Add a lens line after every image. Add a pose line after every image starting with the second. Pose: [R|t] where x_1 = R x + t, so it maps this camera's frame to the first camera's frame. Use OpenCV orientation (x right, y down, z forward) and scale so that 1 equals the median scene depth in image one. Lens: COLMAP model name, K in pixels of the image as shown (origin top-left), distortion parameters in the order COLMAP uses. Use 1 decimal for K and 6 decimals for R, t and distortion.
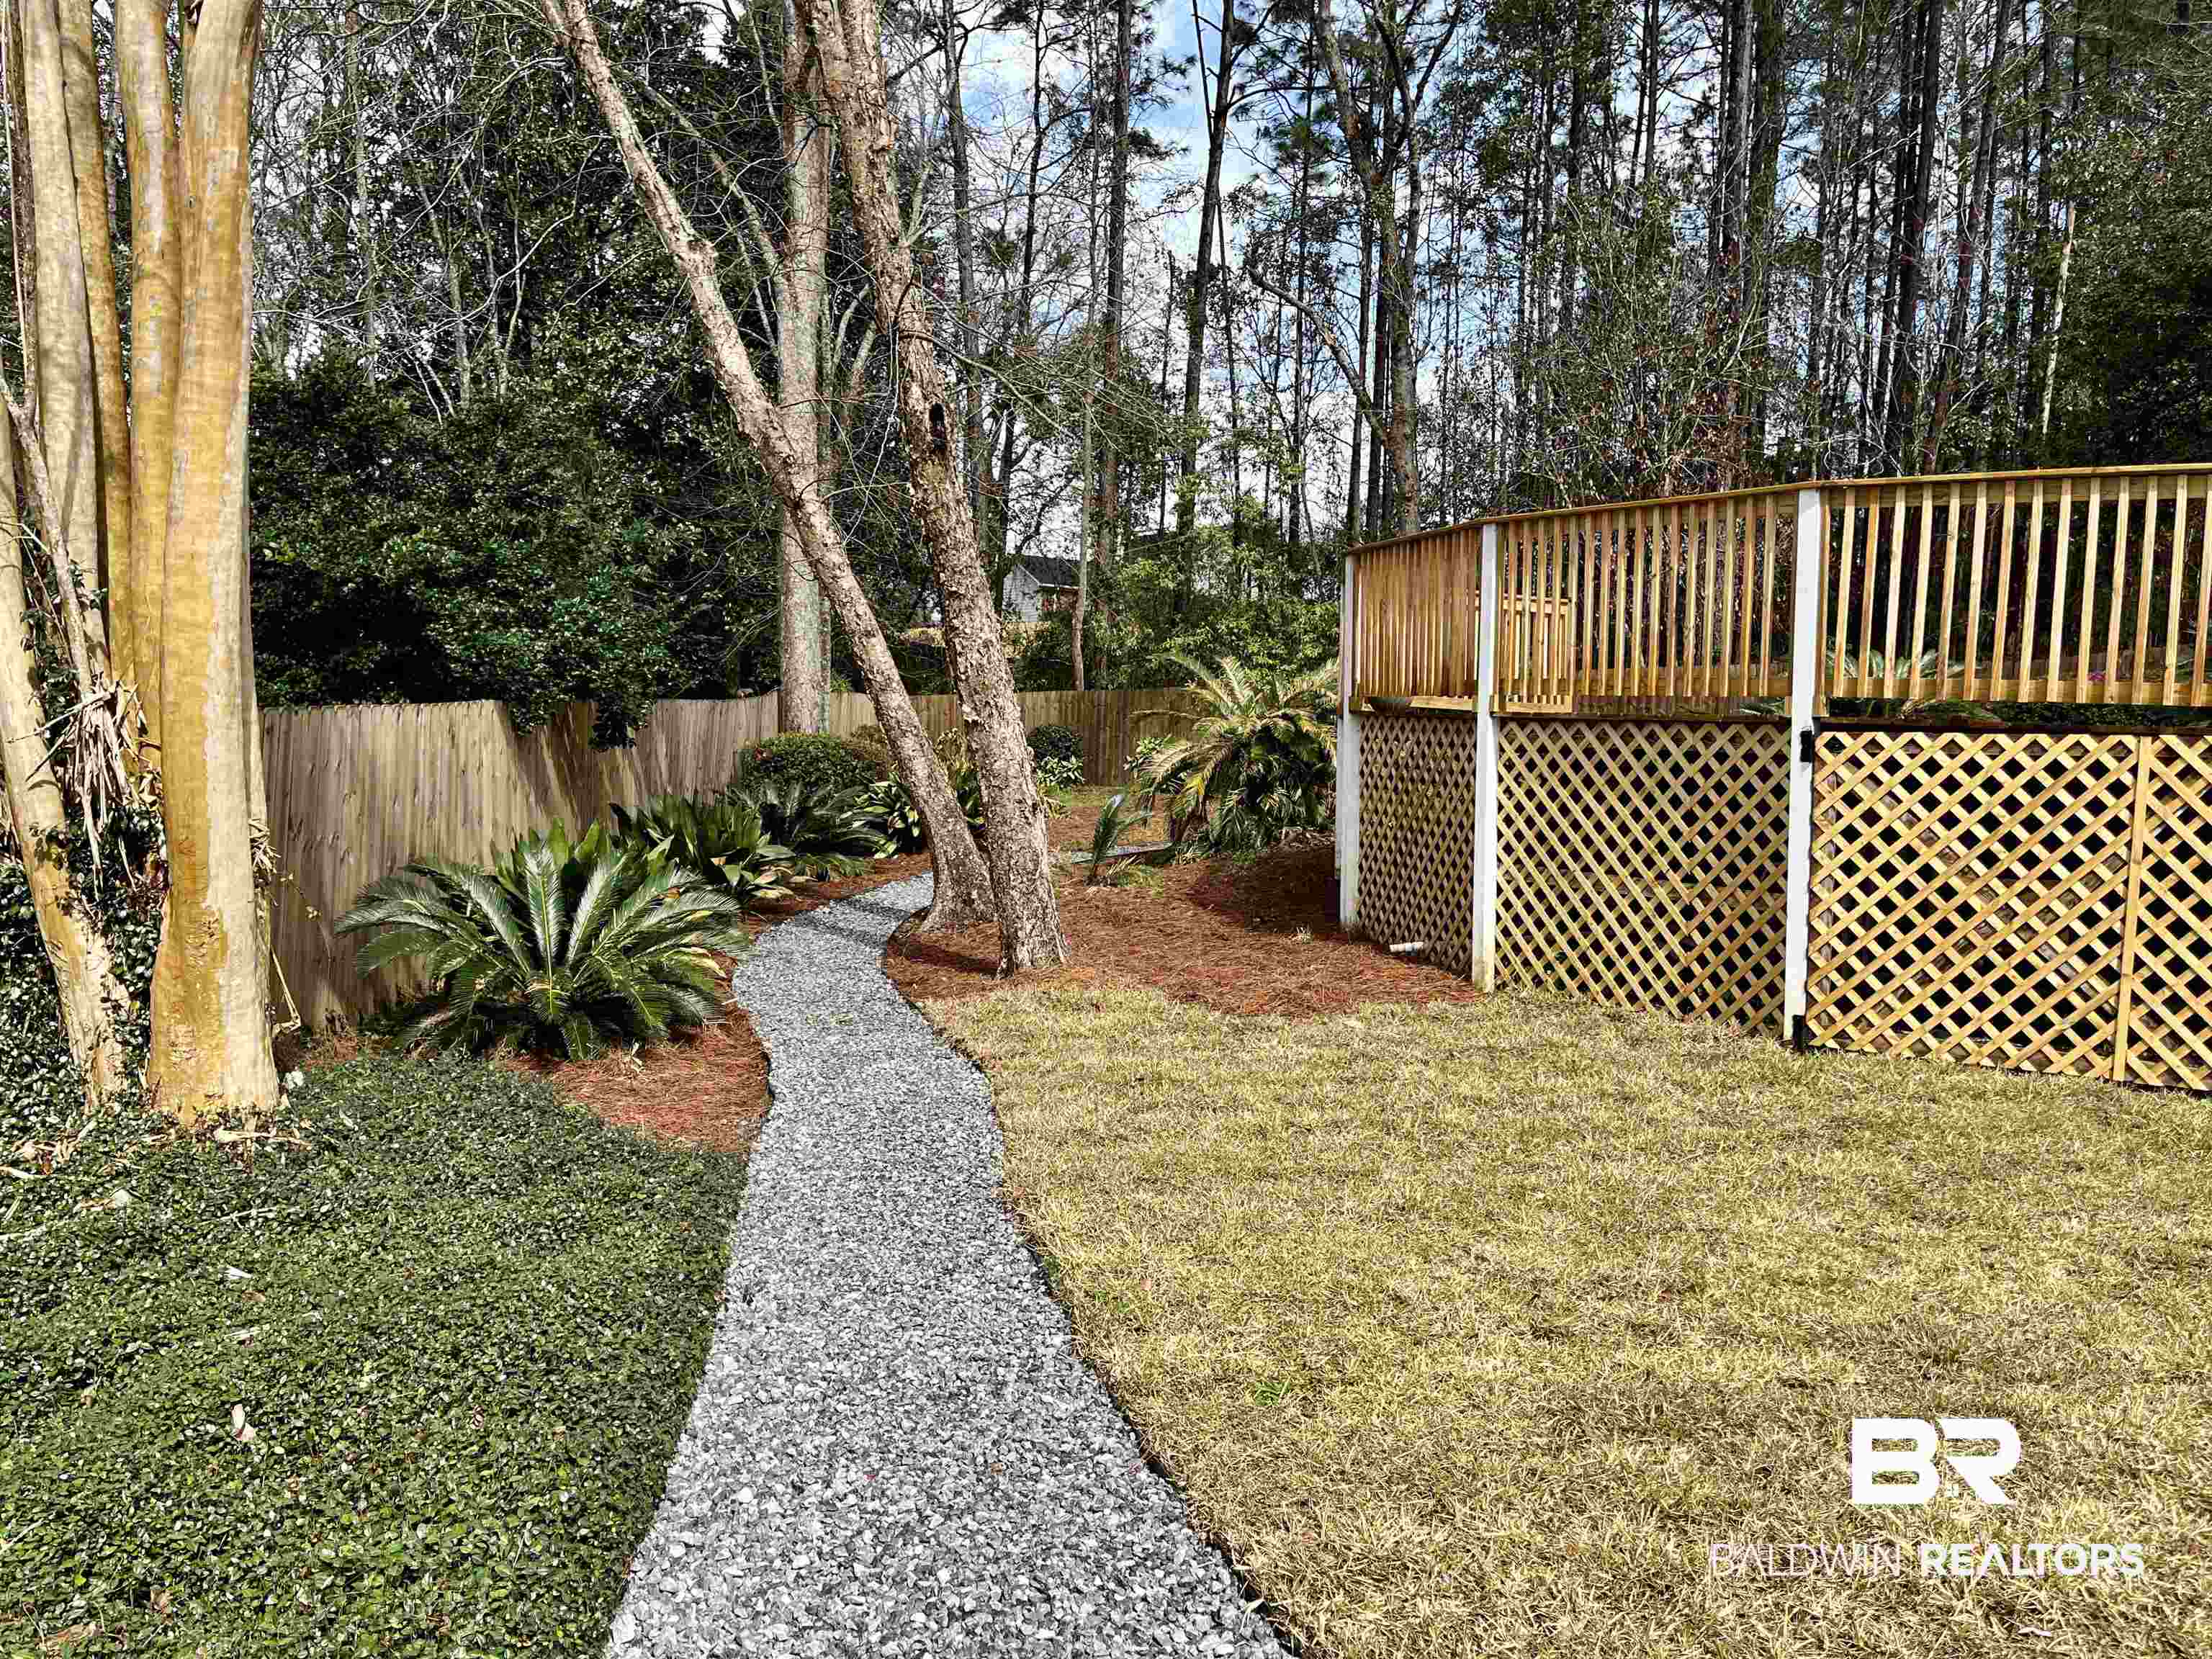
lens RADIAL K [[1696.3, 0, 1098.2], [0, 1696.3, 835.3], [0, 0, 1]] dist [0.073824, -0.096053]
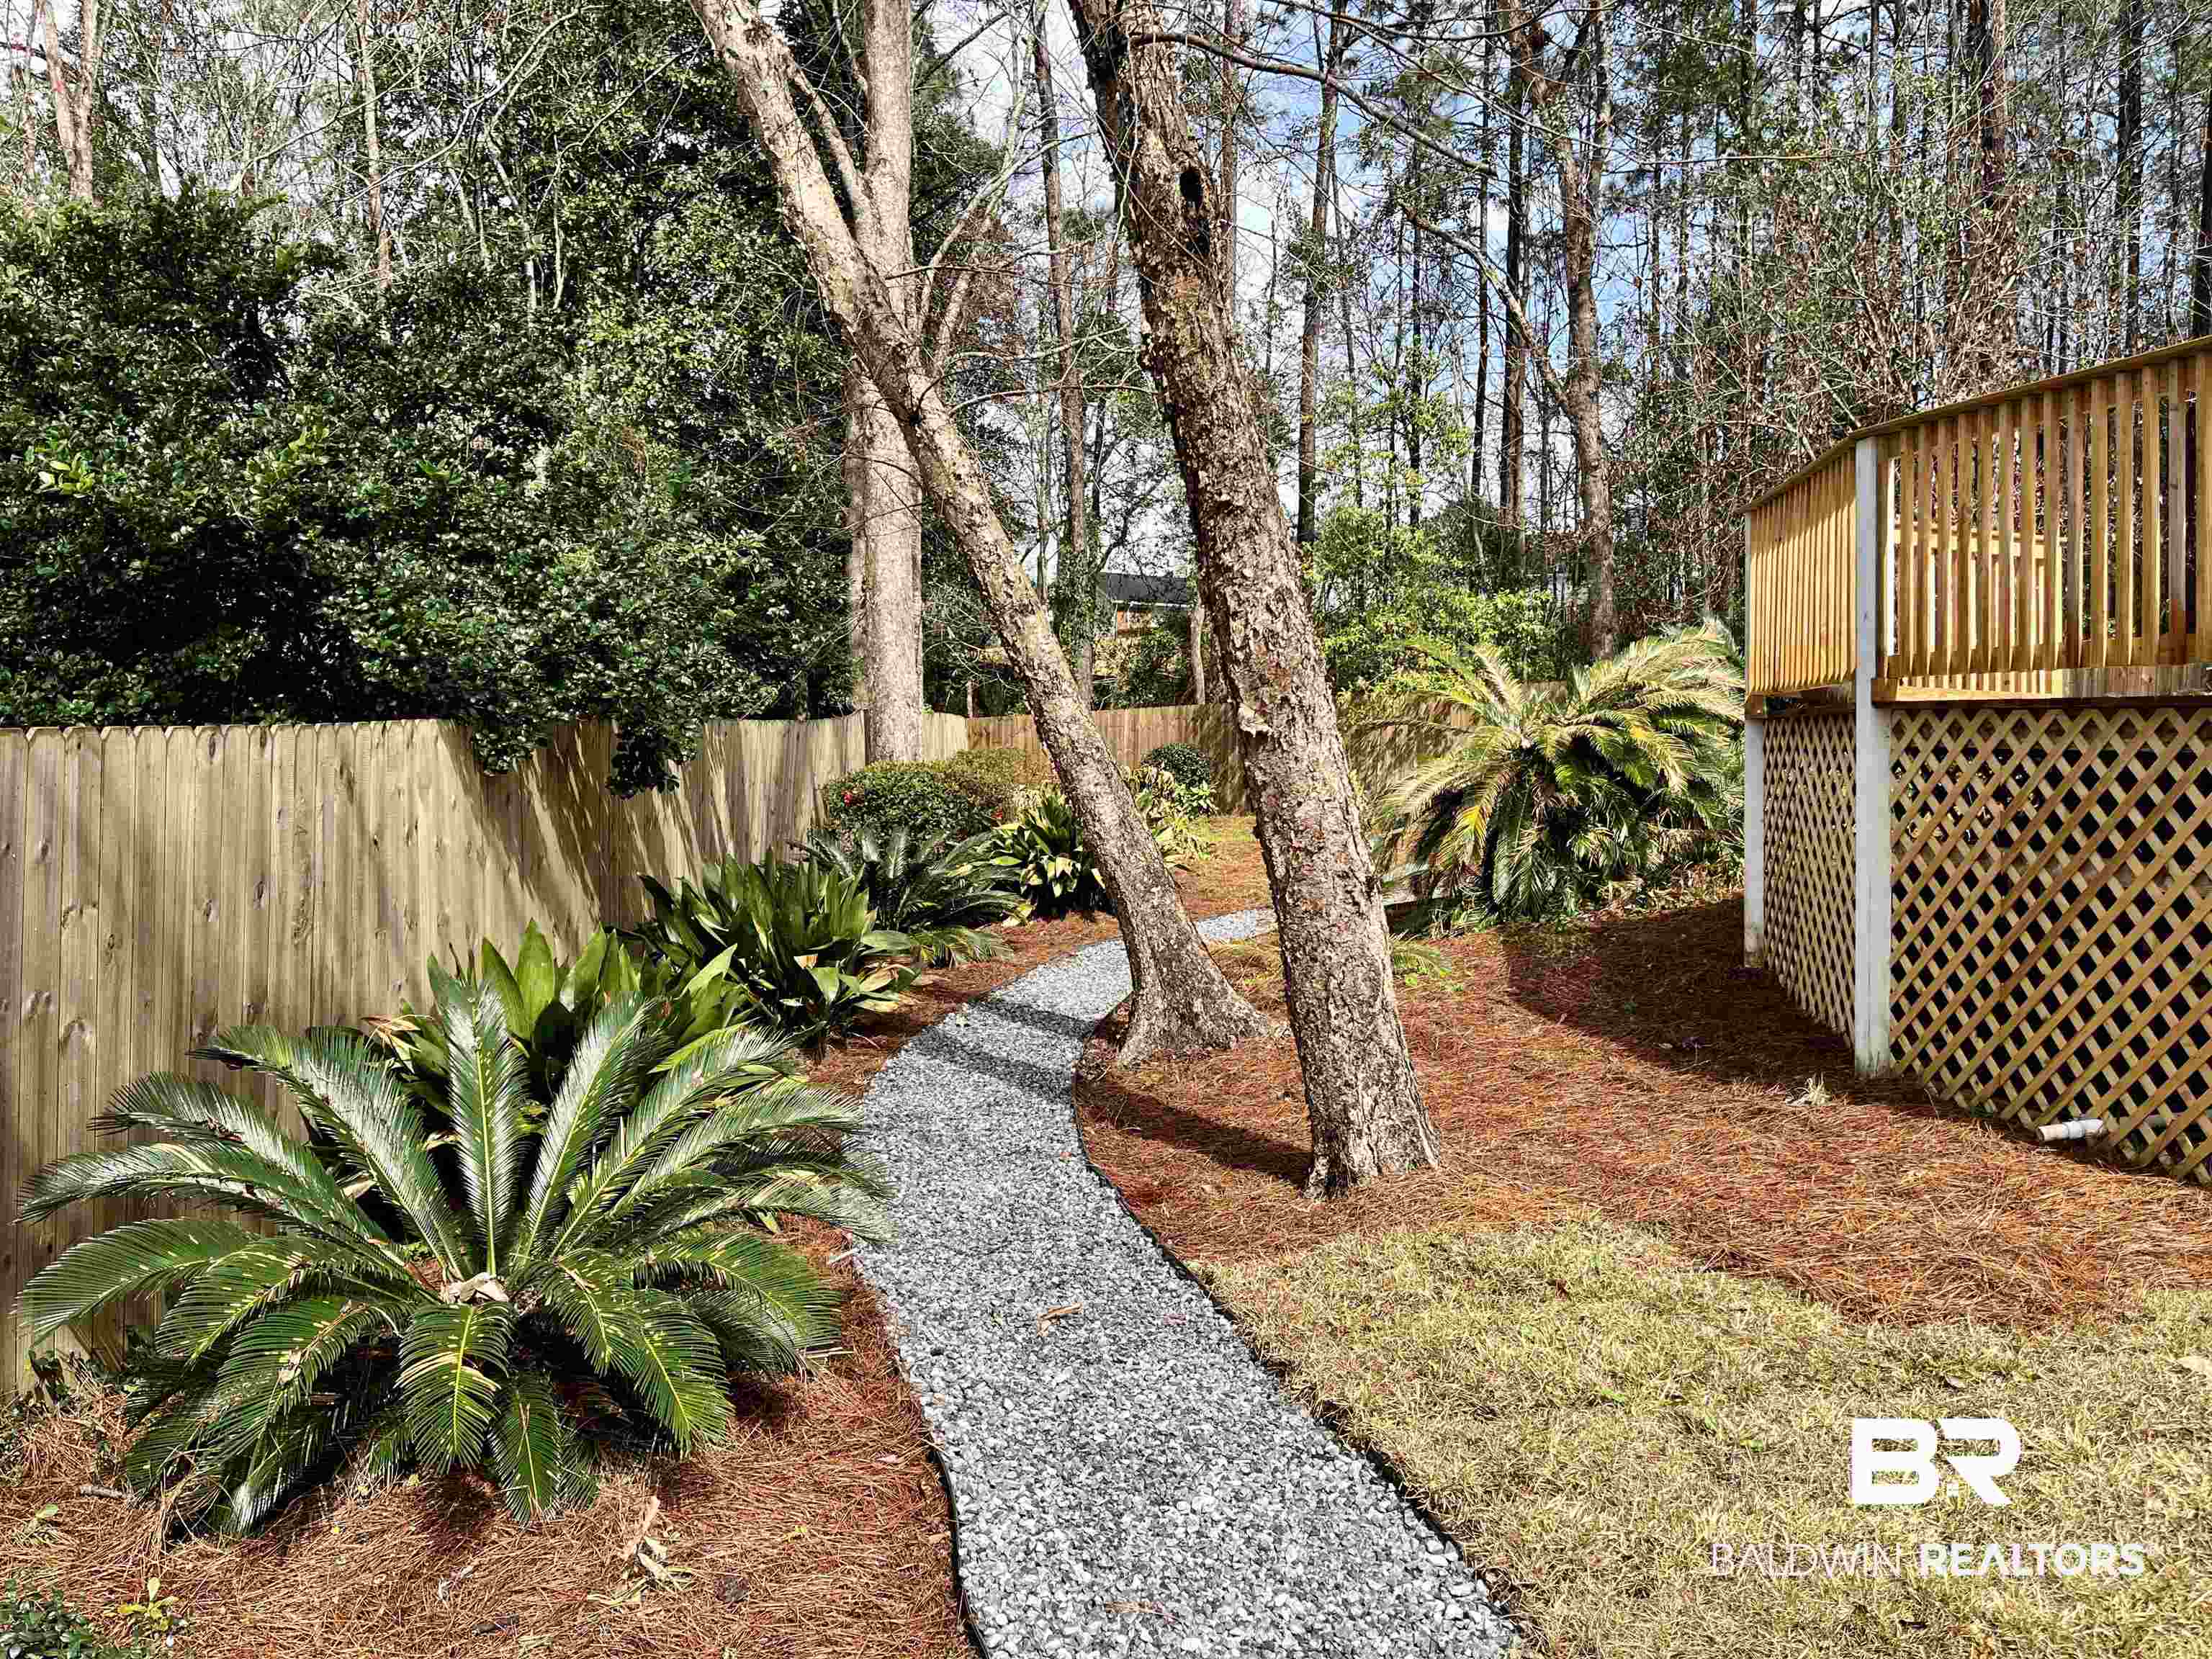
lens RADIAL K [[1696.3, 0, 1090.8], [0, 1696.3, 816.7], [0, 0, 1]] dist [0.073824, -0.096053]
pose [[0.998951, -0.021641, -0.040358, -0.084877], [0.020655, 0.999481, -0.024703, -0.021531], [0.040872, 0.023844, 0.998880, 0.346108]]
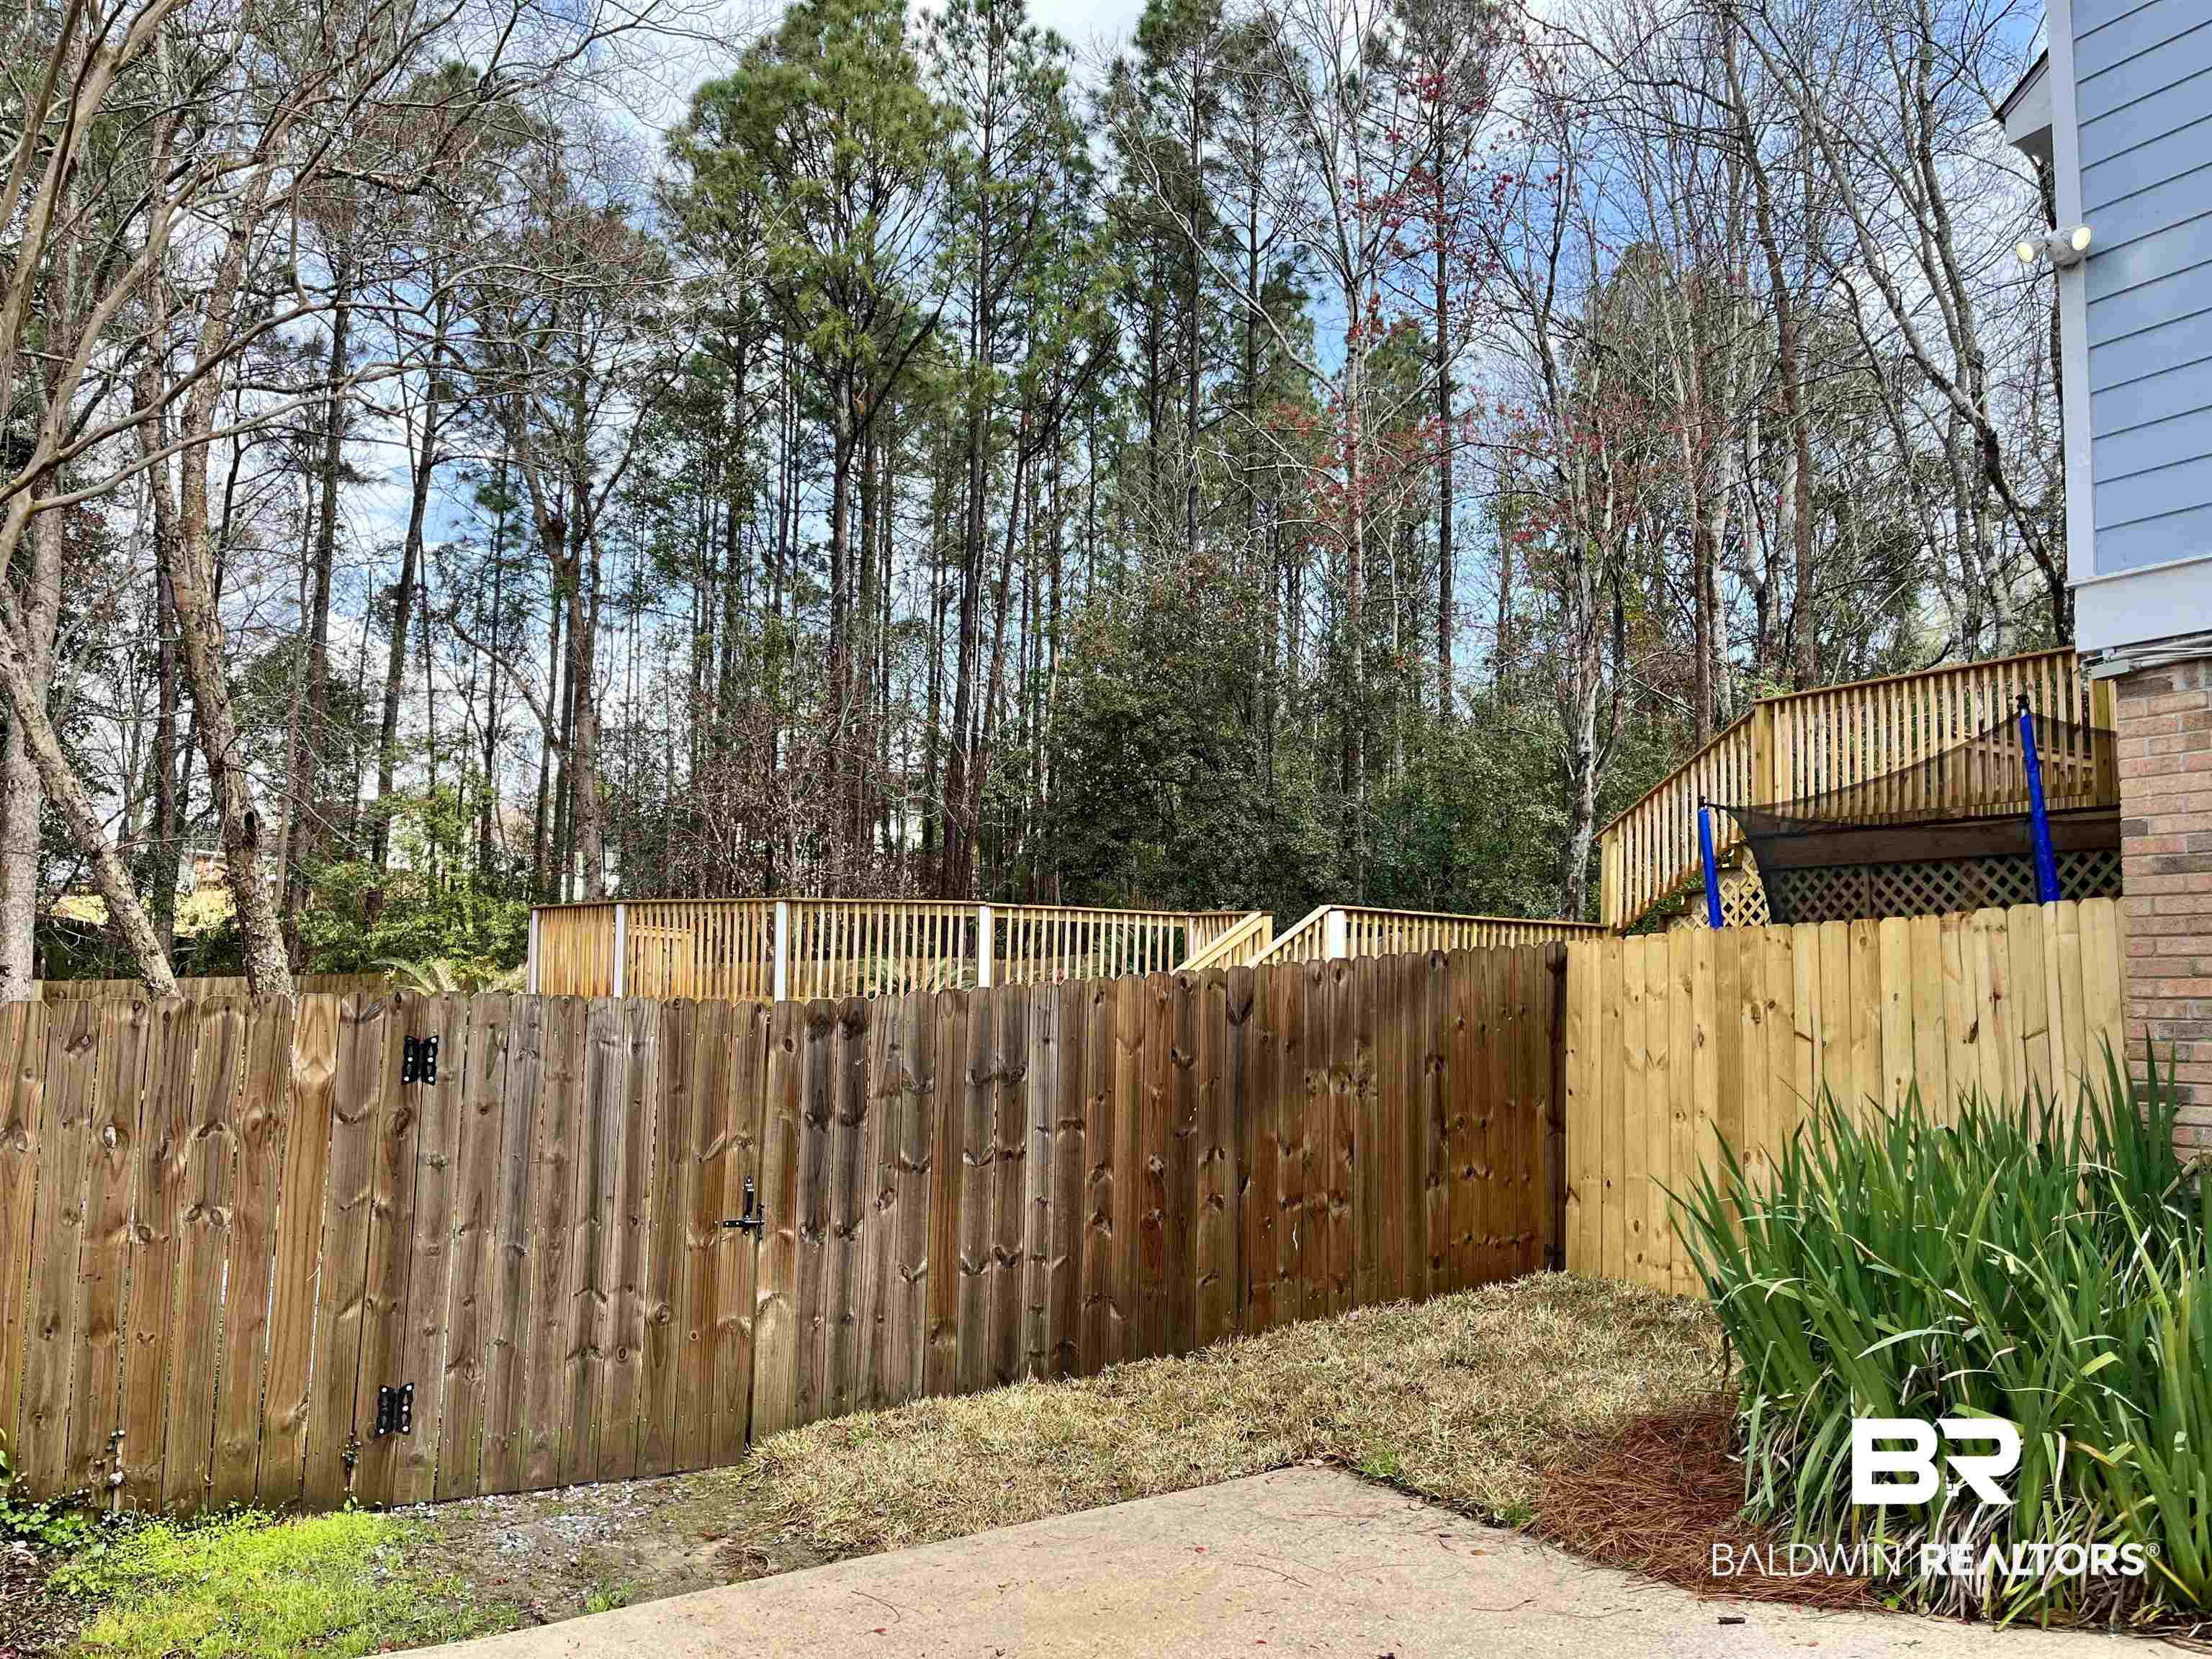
lens RADIAL K [[1696.3, 0, 1109.0], [0, 1696.3, 827.4], [0, 0, 1]] dist [0.073824, -0.096053]
pose [[0.892759, 0.037955, 0.448933, -0.074865], [0.034526, 0.987751, -0.152169, 0.014508], [-0.449210, 0.151350, 0.880513, -0.526316]]
